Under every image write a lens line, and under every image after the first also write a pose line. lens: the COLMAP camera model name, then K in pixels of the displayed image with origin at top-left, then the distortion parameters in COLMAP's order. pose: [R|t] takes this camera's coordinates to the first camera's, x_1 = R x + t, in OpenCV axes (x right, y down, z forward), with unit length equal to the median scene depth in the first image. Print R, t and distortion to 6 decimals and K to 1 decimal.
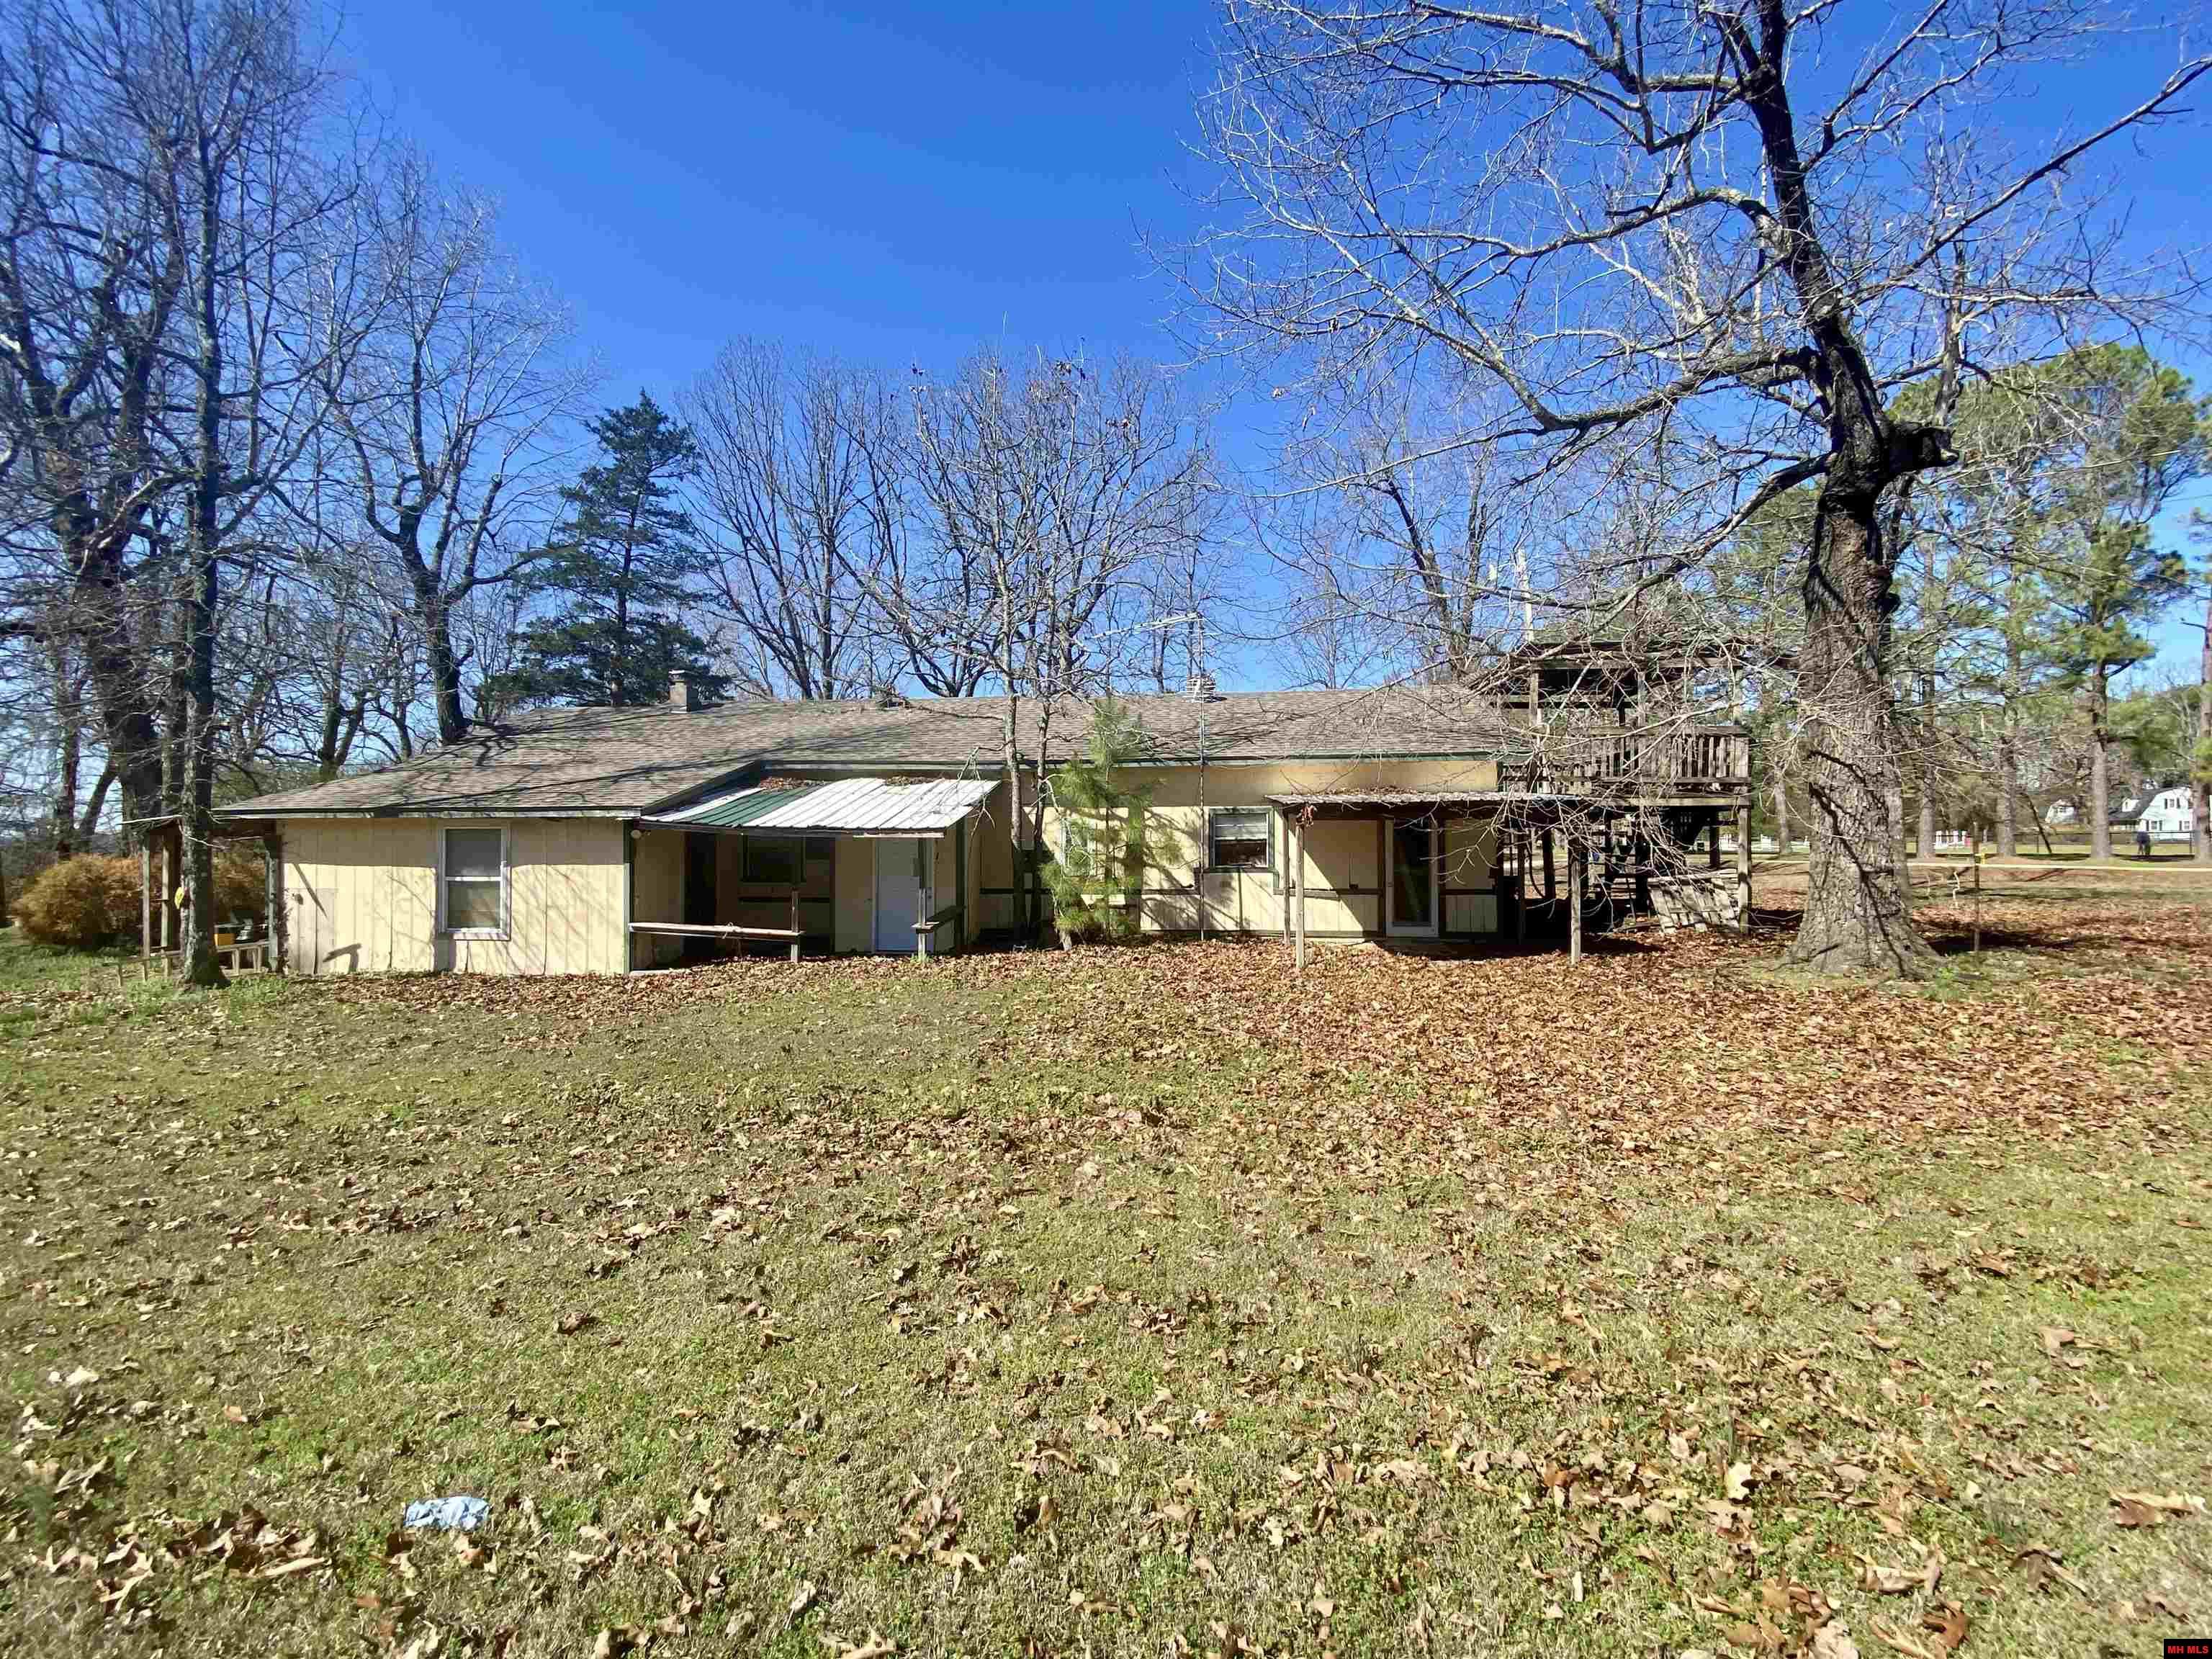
lens RADIAL K [[887.1, 0, 1110.1], [0, 887.1, 836.0], [0, 0, 1]] dist [0.000473, -0.000073]
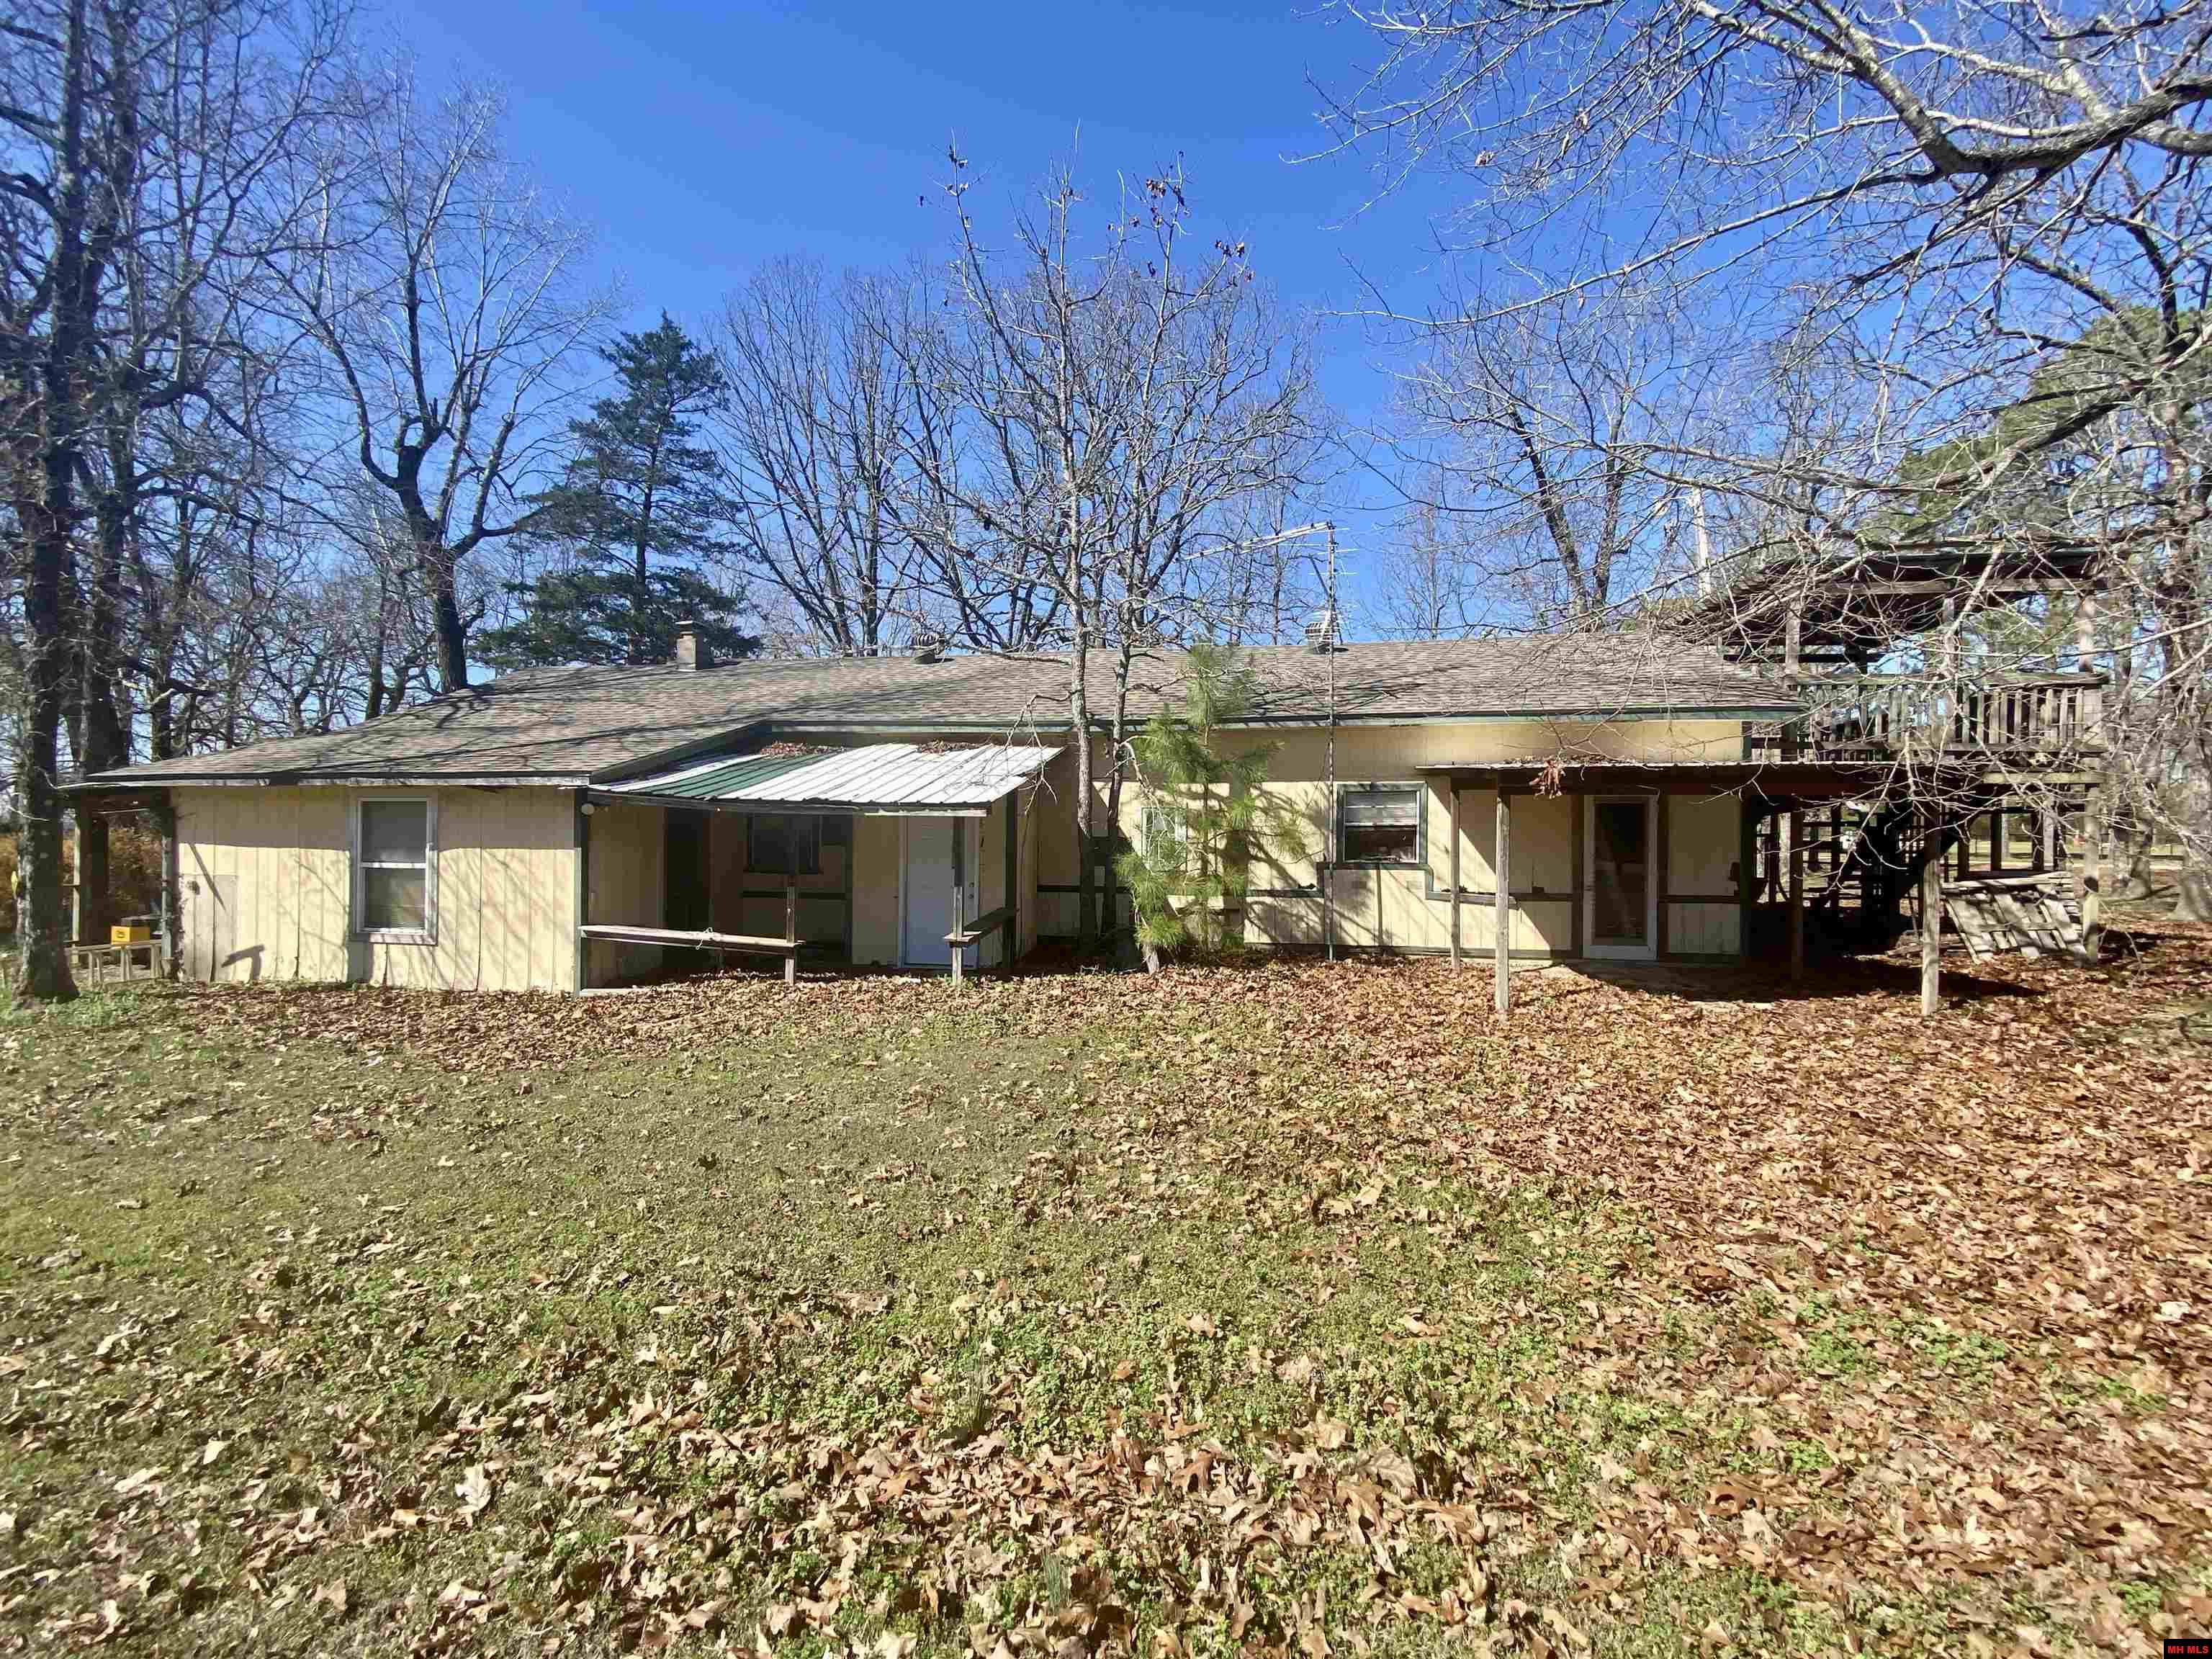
lens RADIAL K [[888.5, 0, 1110.6], [0, 888.5, 826.8], [0, 0, 1]] dist [-0.022559, 0.000020]
pose [[0.997770, 0.009251, -0.066108, -0.033290], [-0.009320, 0.999956, -0.000746, 0.008009], [0.066098, 0.001361, 0.997812, 0.241687]]
